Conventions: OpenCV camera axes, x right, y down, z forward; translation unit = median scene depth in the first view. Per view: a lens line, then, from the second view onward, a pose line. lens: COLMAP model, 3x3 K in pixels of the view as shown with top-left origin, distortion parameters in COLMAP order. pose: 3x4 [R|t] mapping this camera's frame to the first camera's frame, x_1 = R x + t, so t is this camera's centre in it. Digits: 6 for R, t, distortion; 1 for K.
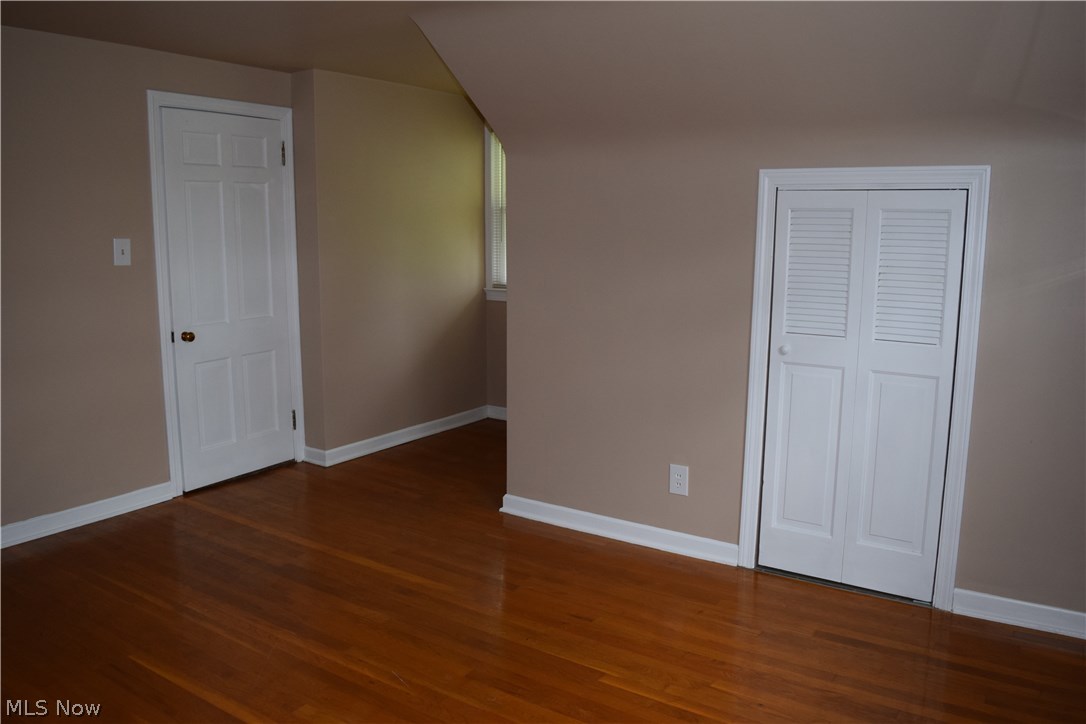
lens RADIAL K [[850.6, 0, 545.7], [0, 850.6, 355.2], [0, 0, 1]] dist [-0.089169, 0.008567]
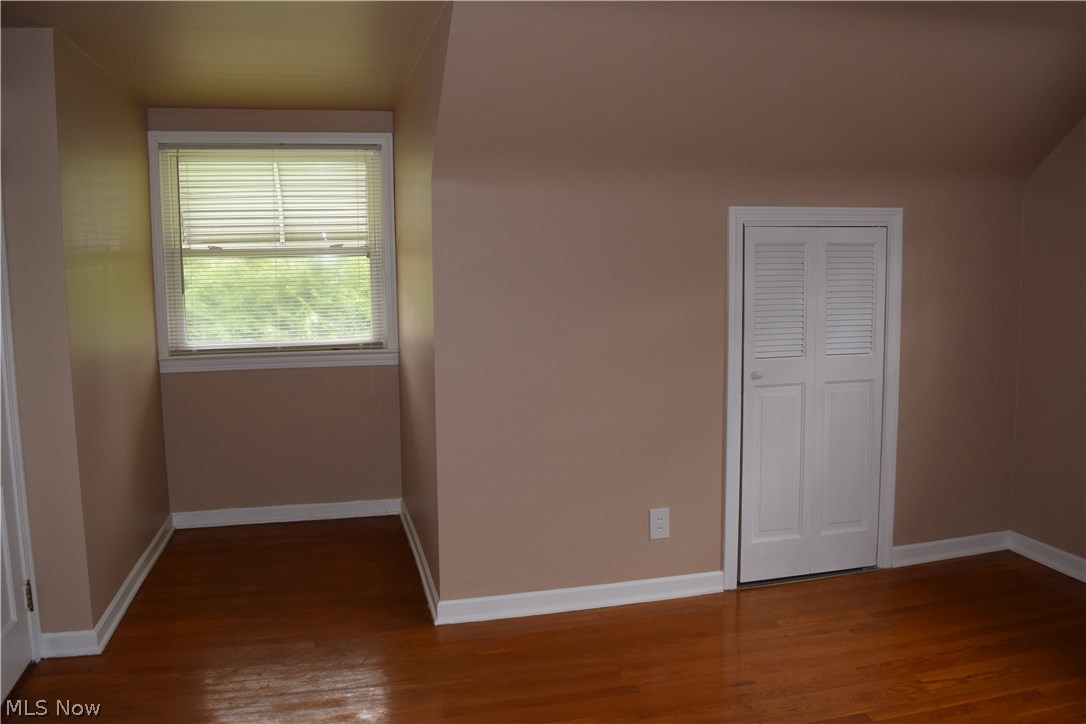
lens RADIAL K [[850.6, 0, 545.7], [0, 850.6, 355.2], [0, 0, 1]] dist [-0.089169, 0.008567]
pose [[0.672443, -0.094050, 0.734150, -0.681505], [0.132174, 0.991209, 0.005917, -0.072438], [-0.728252, 0.093056, 0.678962, 0.464379]]
